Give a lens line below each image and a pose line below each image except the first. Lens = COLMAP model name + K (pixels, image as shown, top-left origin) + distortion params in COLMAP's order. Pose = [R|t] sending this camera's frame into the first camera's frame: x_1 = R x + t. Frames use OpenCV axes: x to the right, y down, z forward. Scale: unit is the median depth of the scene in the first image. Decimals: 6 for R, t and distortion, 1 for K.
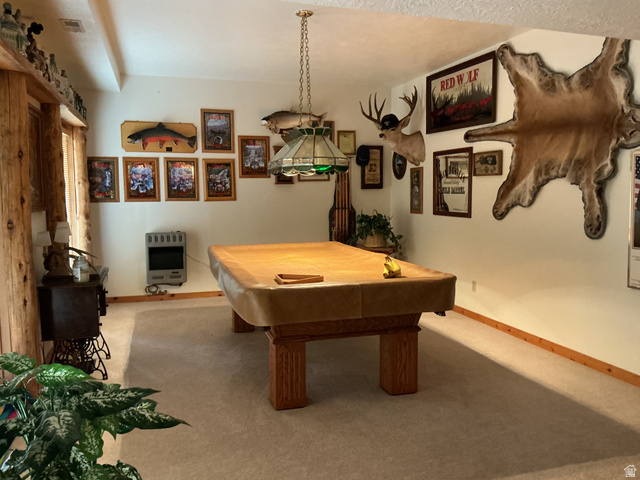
lens RADIAL K [[532.1, 0, 320.9], [0, 532.1, 244.6], [0, 0, 1]] dist [0.029569, -0.094713]
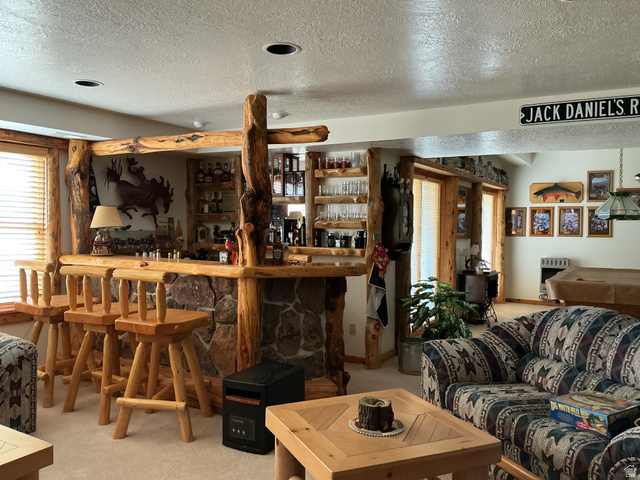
lens RADIAL K [[532.1, 0, 320.7], [0, 532.1, 241.5], [0, 0, 1]] dist [0.029569, -0.094713]
pose [[0.672744, 0.028044, -0.739344, 0.346324], [-0.085402, 0.995545, -0.039947, 0.043758], [0.734930, 0.090016, 0.672142, -0.437815]]
